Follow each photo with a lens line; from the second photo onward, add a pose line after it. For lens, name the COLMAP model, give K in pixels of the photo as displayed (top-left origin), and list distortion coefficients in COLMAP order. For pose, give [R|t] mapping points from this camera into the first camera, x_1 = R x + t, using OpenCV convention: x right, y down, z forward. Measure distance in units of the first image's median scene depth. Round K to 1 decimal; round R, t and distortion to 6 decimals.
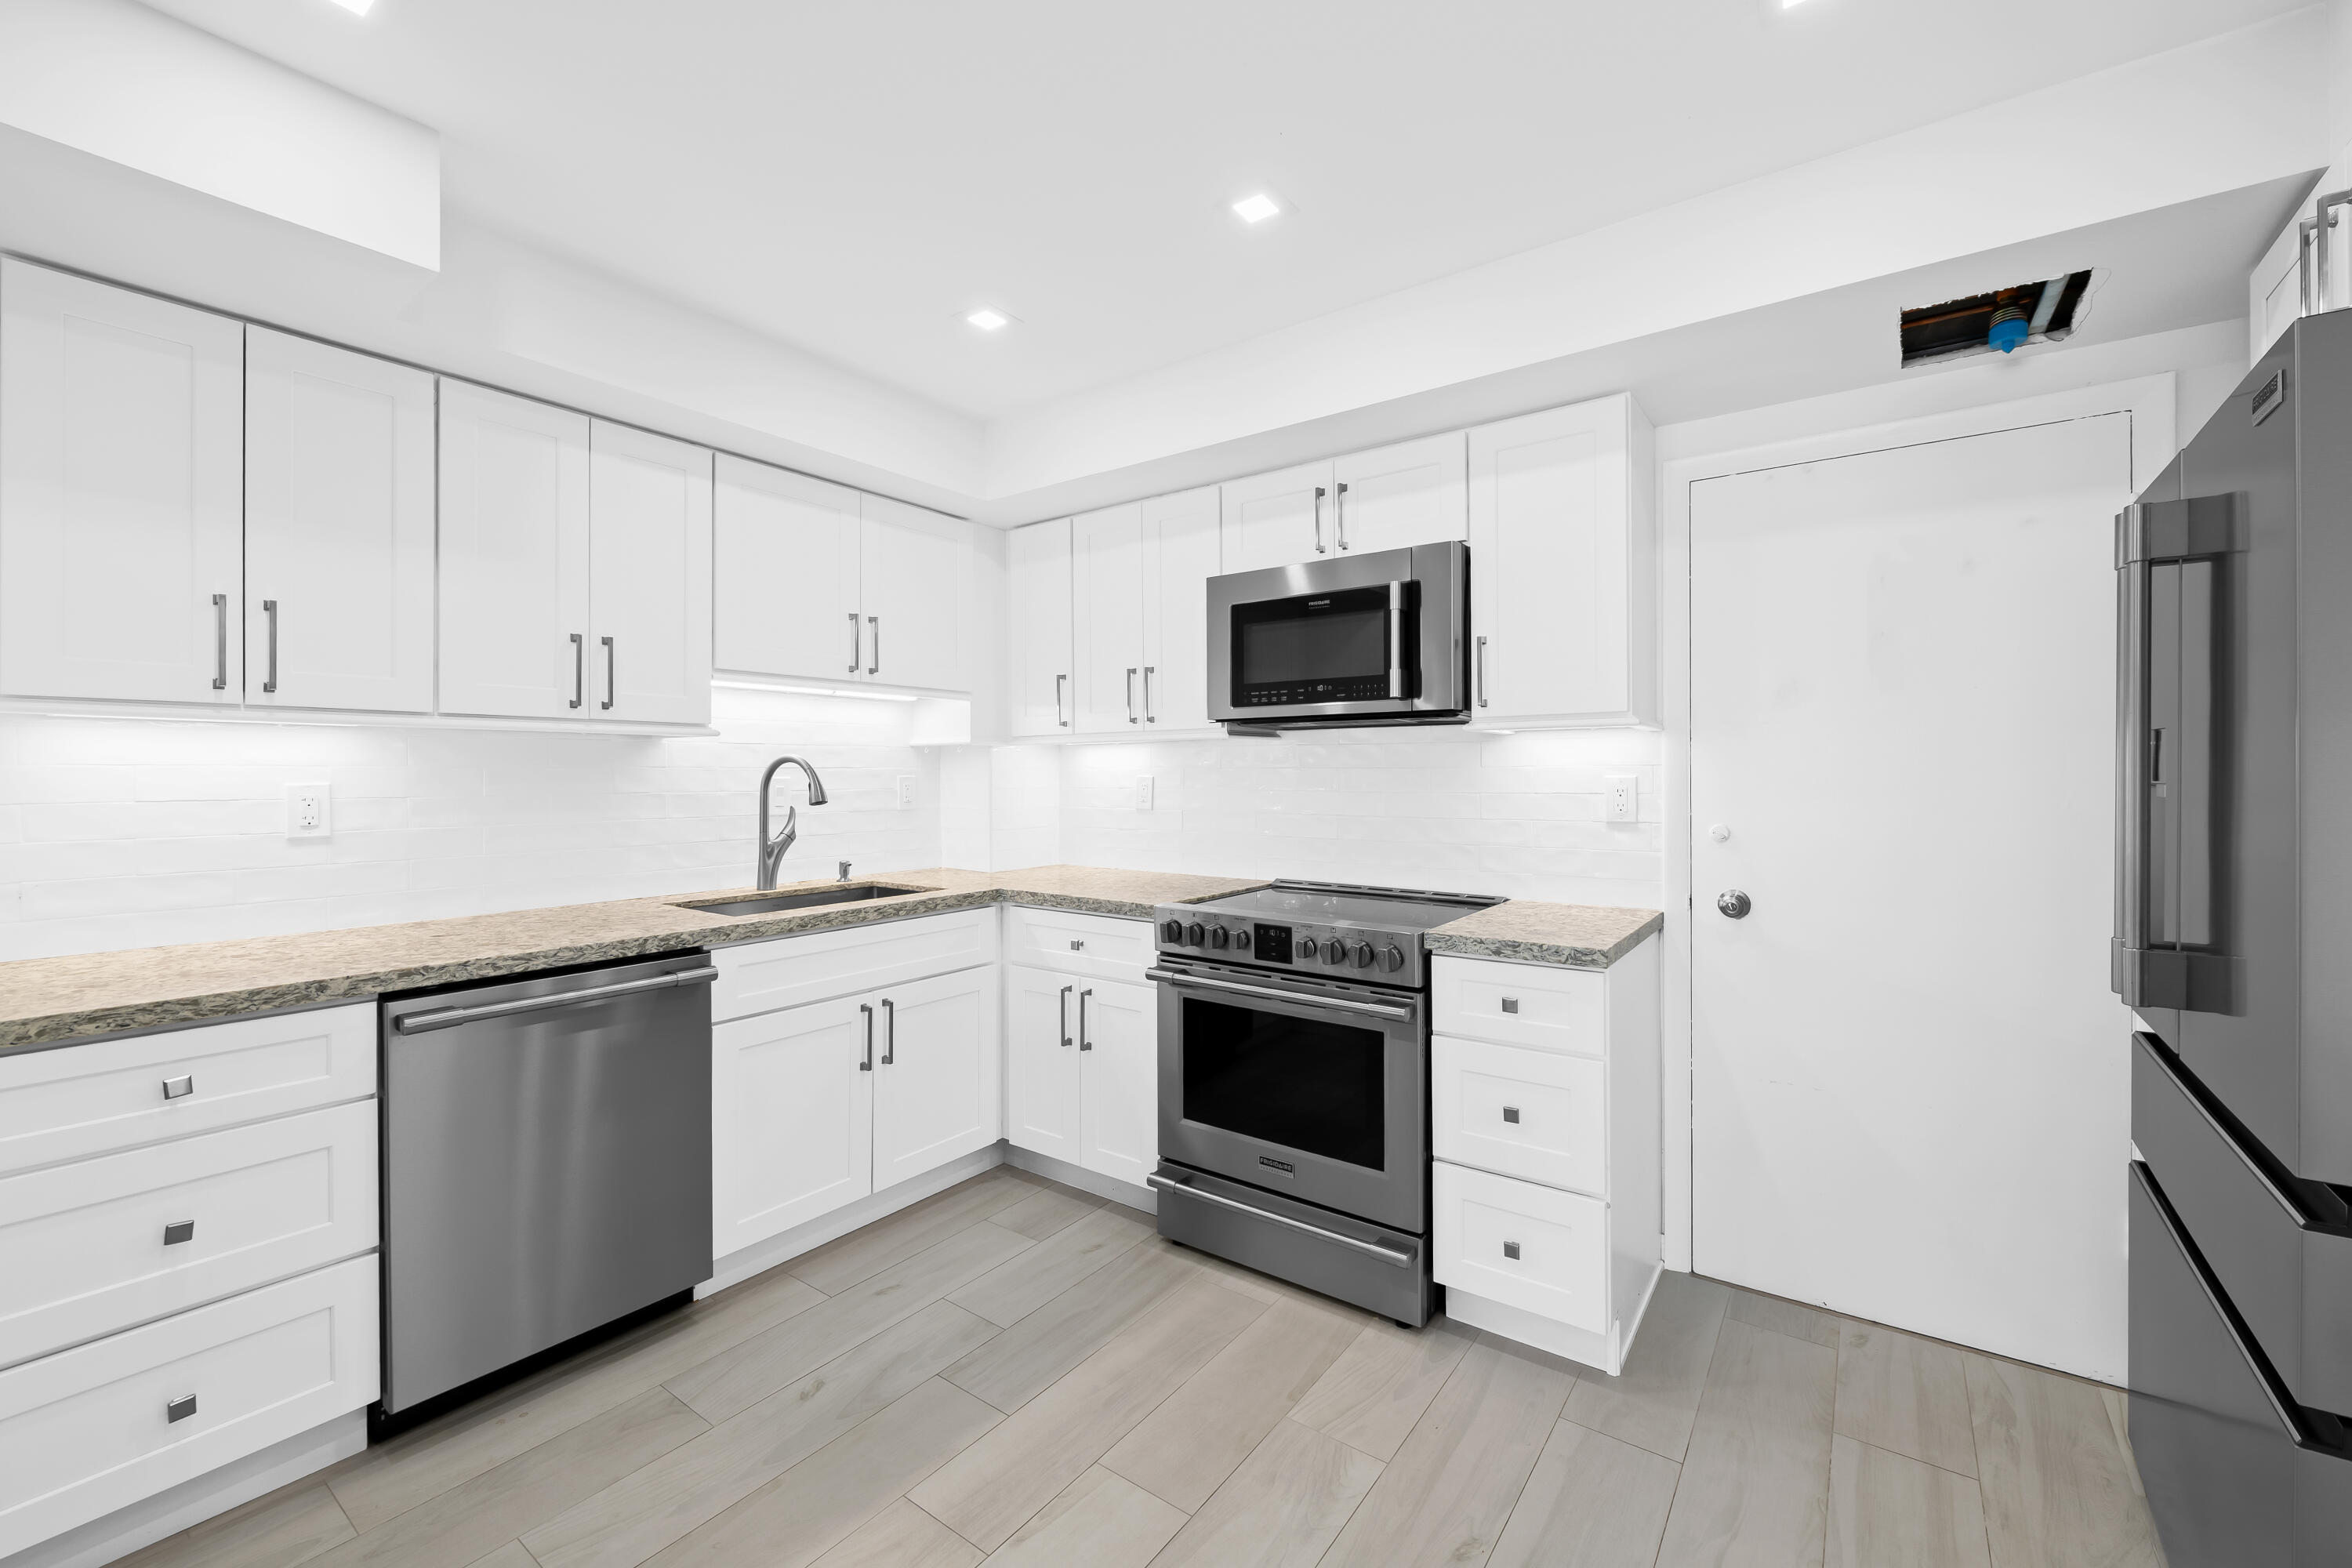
lens RADIAL K [[945.3, 0, 1173.2], [0, 945.3, 776.6], [0, 0, 1]] dist [0.000932, -0.003068]
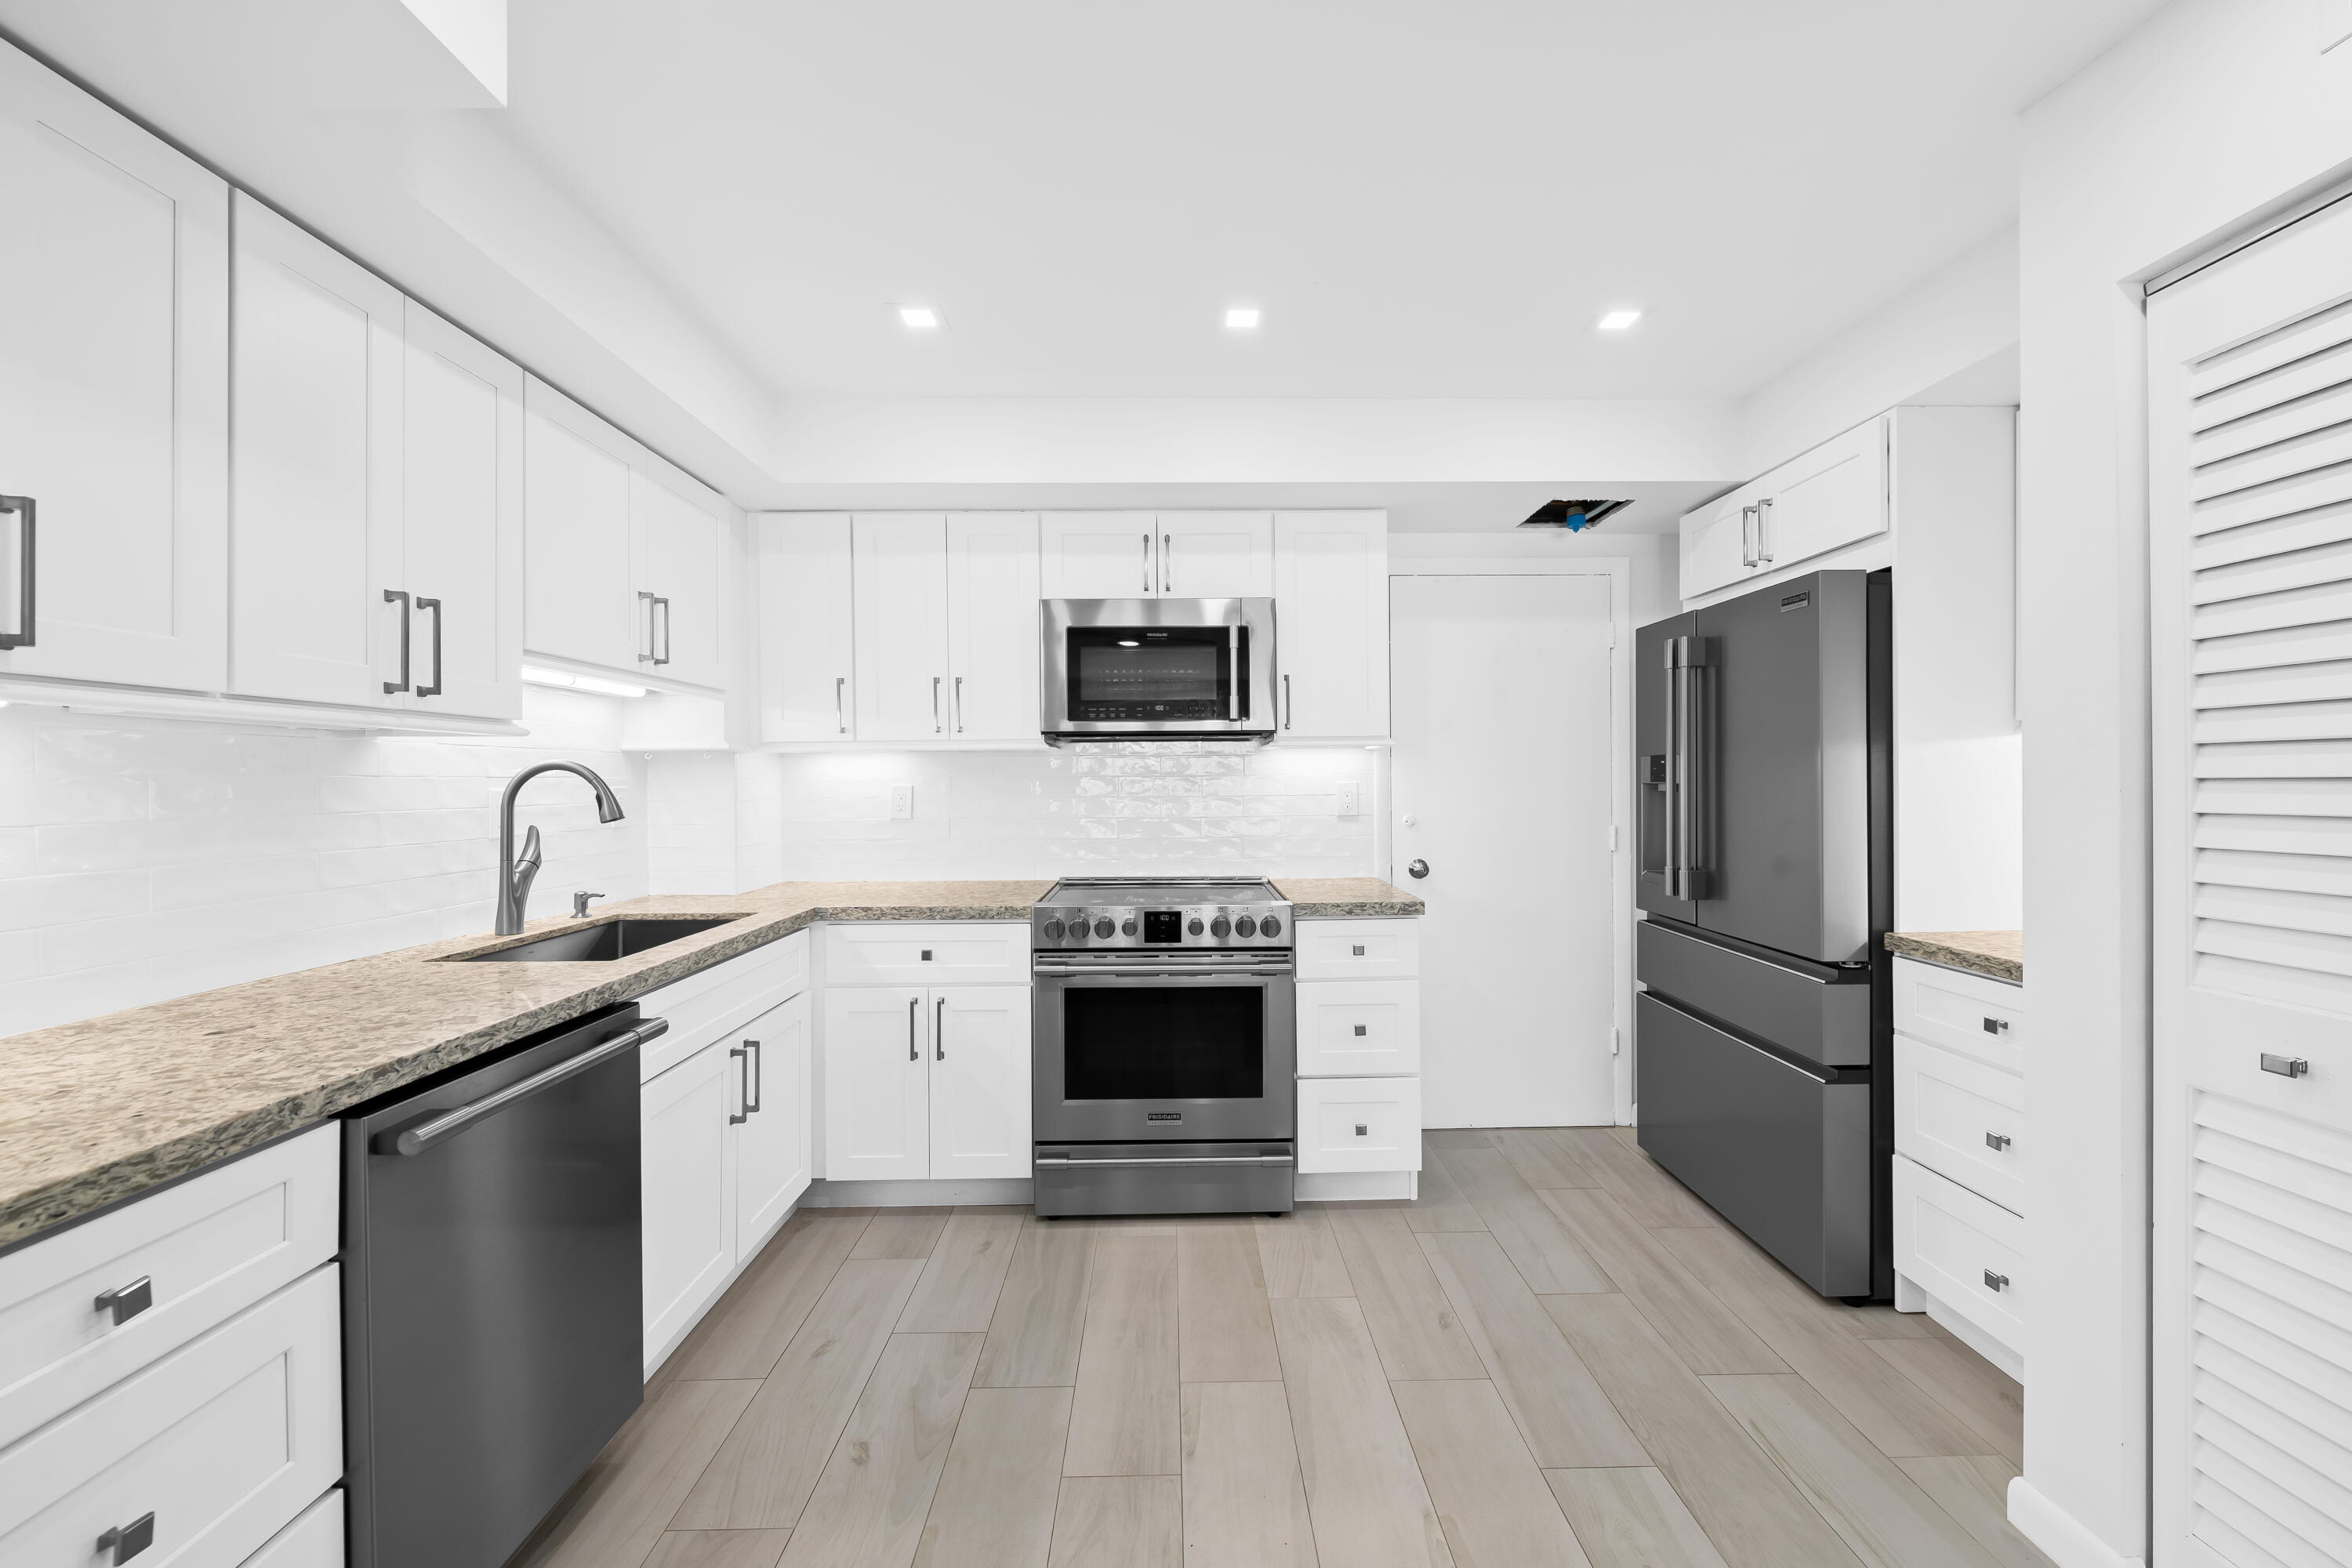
lens RADIAL K [[945.3, 0, 1161.1], [0, 945.3, 780.1], [0, 0, 1]] dist [0.000932, -0.003068]
pose [[0.796731, -0.003613, 0.604324, -0.608451], [0.006786, 0.999973, -0.002968, -0.000814], [-0.604297, 0.006466, 0.796733, 0.074771]]
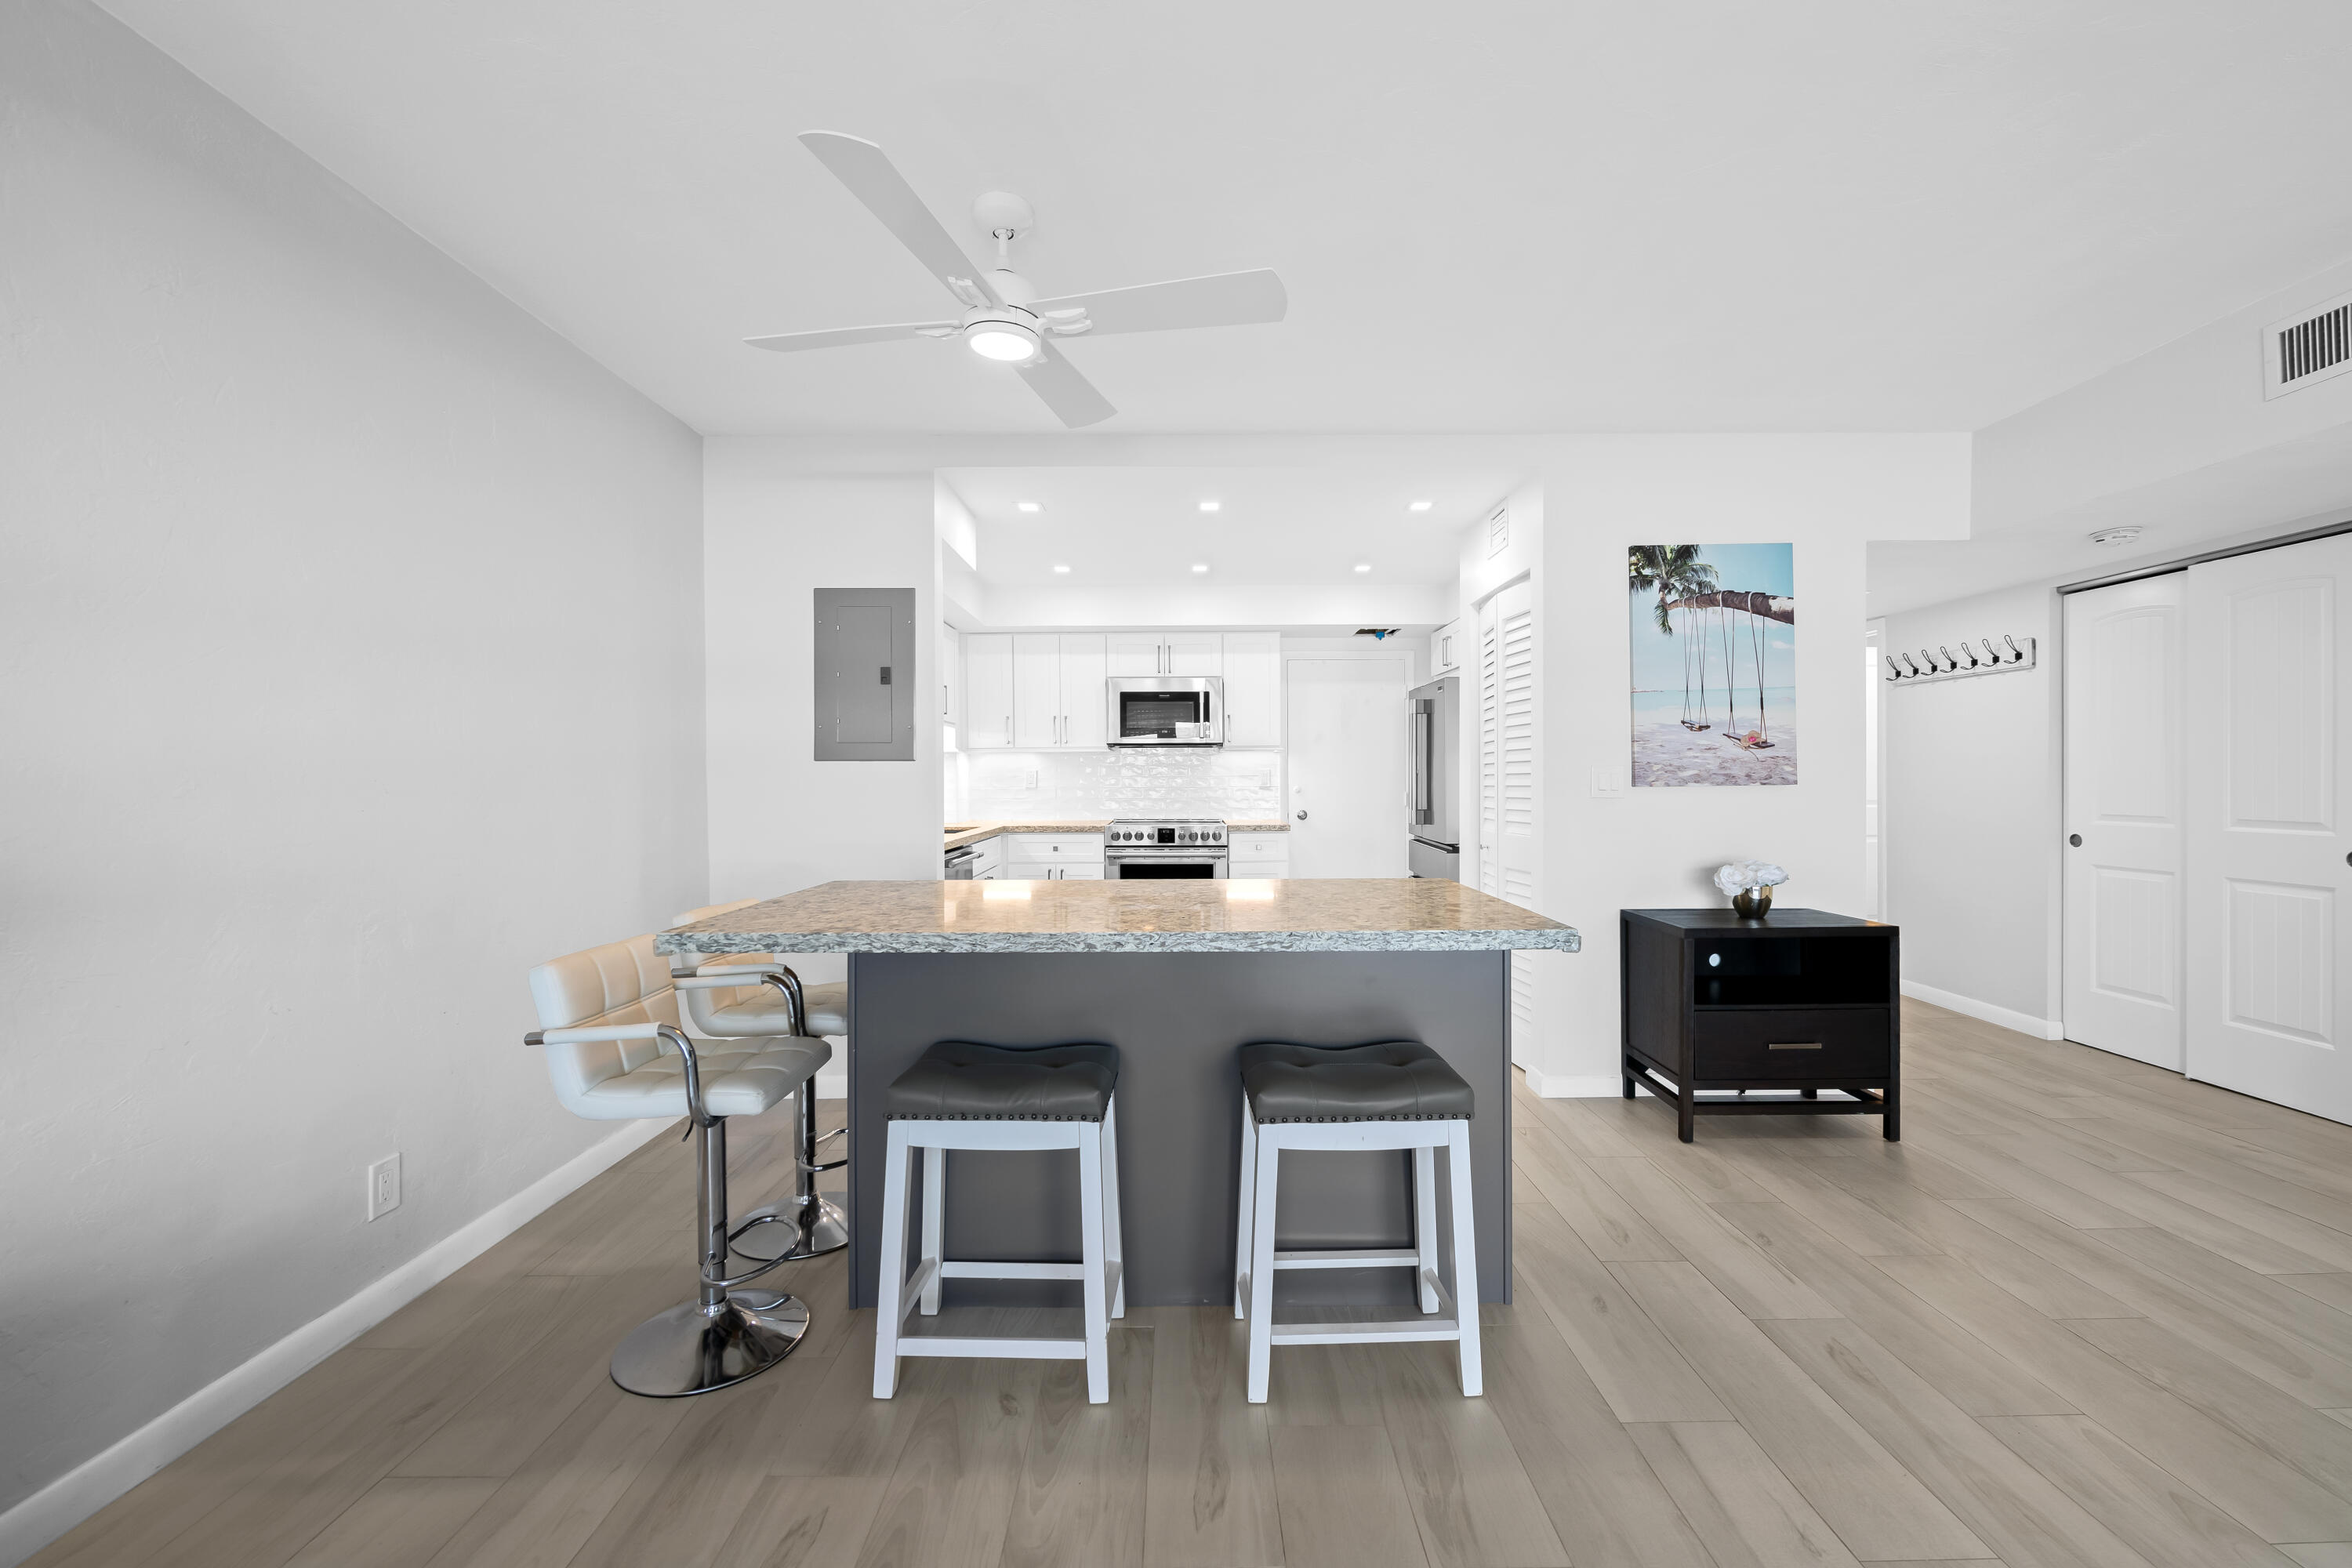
lens RADIAL K [[945.3, 0, 1153.2], [0, 945.3, 781.9], [0, 0, 1]] dist [0.000932, -0.003068]
pose [[0.815826, -0.005342, 0.578272, -1.384596], [0.003546, 0.999985, 0.004236, 0.024893], [-0.578286, -0.001405, 0.815833, -1.028930]]
